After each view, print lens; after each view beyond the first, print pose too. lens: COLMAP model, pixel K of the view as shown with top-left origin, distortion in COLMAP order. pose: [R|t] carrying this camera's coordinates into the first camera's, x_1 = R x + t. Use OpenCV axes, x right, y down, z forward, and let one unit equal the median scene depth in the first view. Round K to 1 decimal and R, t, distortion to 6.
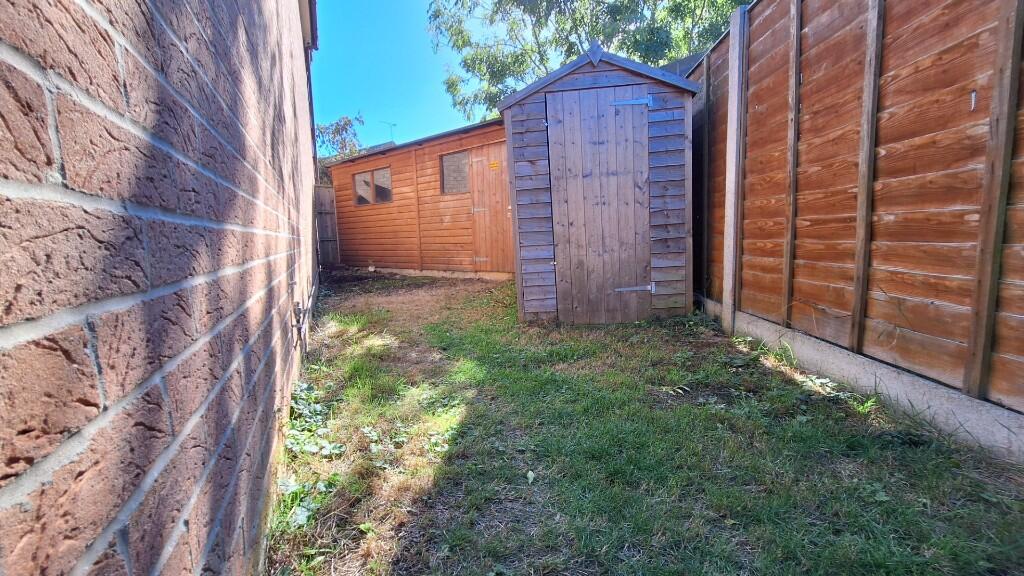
lens RADIAL K [[405.8, 0, 506.6], [0, 405.8, 285.8], [0, 0, 1]] dist [-0.004277, 0.000234]
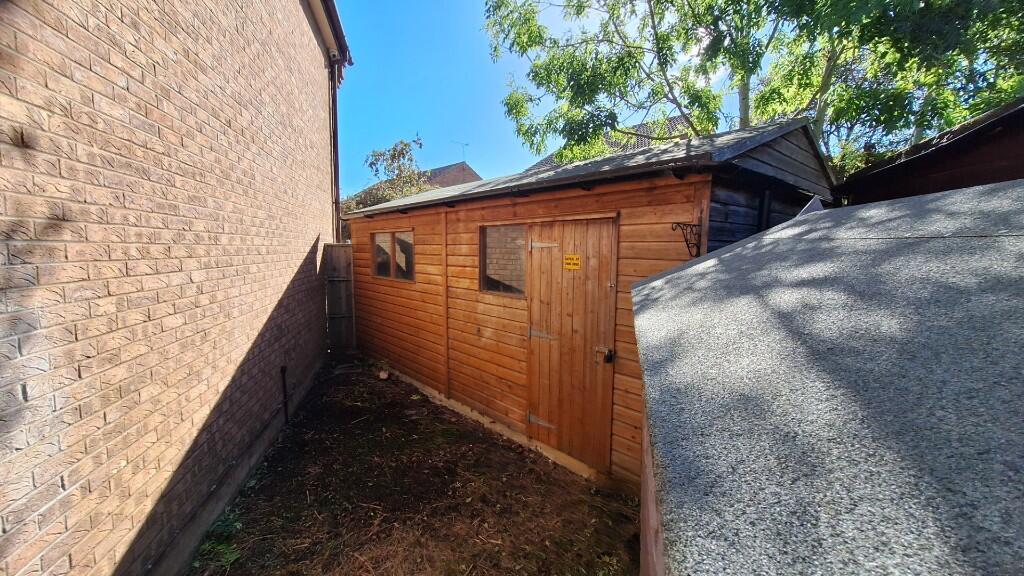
lens RADIAL K [[405.8, 0, 516.4], [0, 405.8, 285.3], [0, 0, 1]] dist [-0.004277, 0.000234]
pose [[0.987047, 0.047093, -0.153365, -0.016026], [-0.051436, 0.998376, -0.024475, -0.200606], [0.151963, 0.032046, 0.987866, 0.379318]]
